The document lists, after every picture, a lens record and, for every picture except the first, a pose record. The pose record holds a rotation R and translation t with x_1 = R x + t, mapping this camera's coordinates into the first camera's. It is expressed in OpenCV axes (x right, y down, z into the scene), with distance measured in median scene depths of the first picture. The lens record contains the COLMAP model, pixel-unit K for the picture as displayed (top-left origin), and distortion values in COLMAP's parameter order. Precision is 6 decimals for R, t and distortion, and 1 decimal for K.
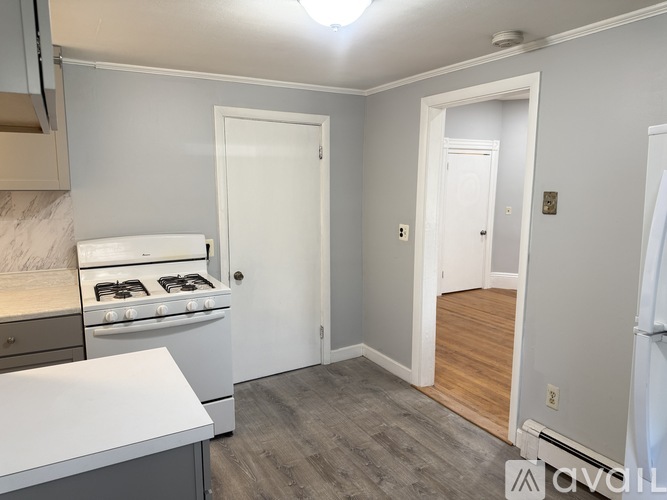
lens RADIAL K [[469.9, 0, 330.0], [0, 469.9, 248.9], [0, 0, 1]] dist [0.062287, -0.058493]
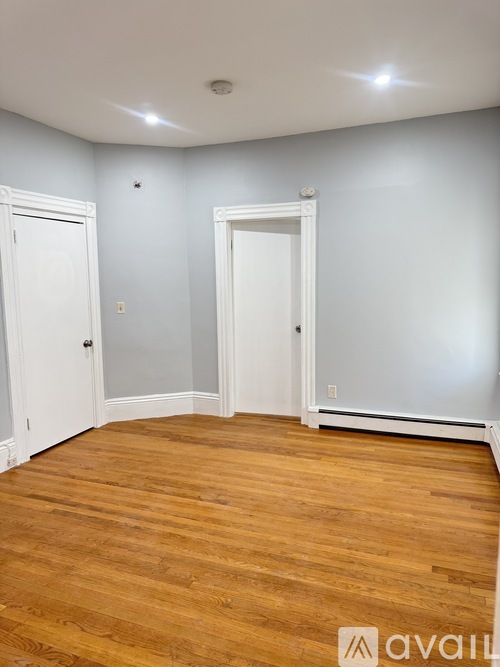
lens RADIAL K [[469.9, 0, 246.8], [0, 469.9, 334.0], [0, 0, 1]] dist [0.062287, -0.058493]
pose [[0.779352, -0.096285, 0.619144, 0.111598], [0.098731, 0.994650, 0.030402, -0.053988], [-0.618758, 0.037435, 0.784689, 0.421323]]
